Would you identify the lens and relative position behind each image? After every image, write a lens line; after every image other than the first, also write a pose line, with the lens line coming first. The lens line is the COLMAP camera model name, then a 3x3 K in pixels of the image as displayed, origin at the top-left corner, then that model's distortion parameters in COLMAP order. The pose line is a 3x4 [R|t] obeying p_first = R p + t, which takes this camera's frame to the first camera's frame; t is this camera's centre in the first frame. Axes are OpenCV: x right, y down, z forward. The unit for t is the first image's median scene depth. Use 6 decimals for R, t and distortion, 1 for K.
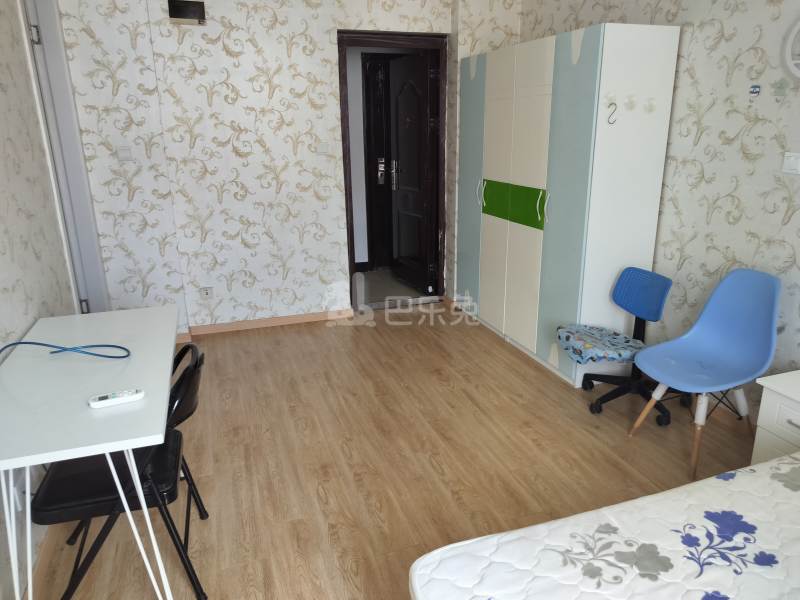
lens RADIAL K [[562.1, 0, 398.8], [0, 562.1, 299.8], [0, 0, 1]] dist [0.038026, -0.042641]
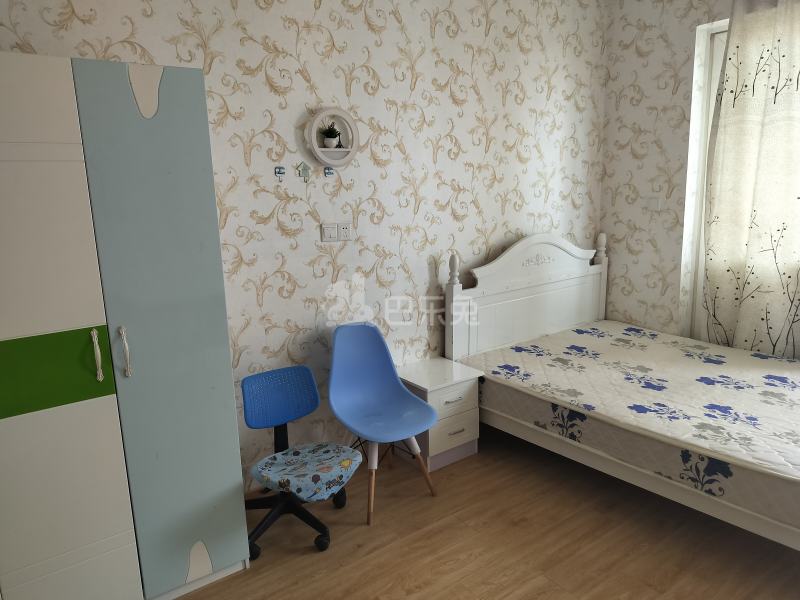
lens RADIAL K [[562.1, 0, 414.3], [0, 562.1, 297.2], [0, 0, 1]] dist [0.038026, -0.042641]
pose [[-0.305083, -0.168633, 0.937276, -0.463382], [0.312338, 0.912040, 0.265759, -0.357429], [-0.899649, 0.373826, -0.225578, 1.099622]]
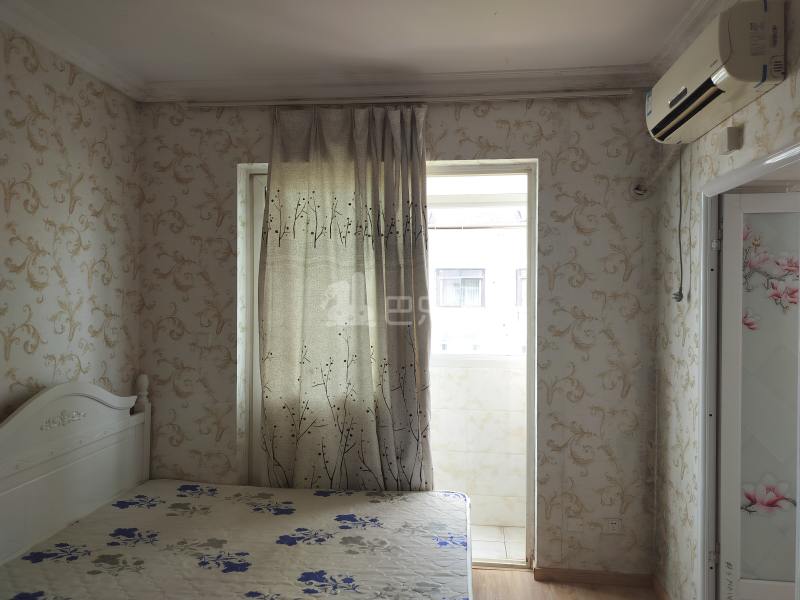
lens RADIAL K [[562.1, 0, 396.6], [0, 562.1, 301.1], [0, 0, 1]] dist [0.038026, -0.042641]
pose [[-0.895770, 0.006419, 0.444472, -0.224199], [0.136615, 0.955479, 0.261528, -0.364942], [-0.423005, 0.294991, -0.856766, 1.032313]]
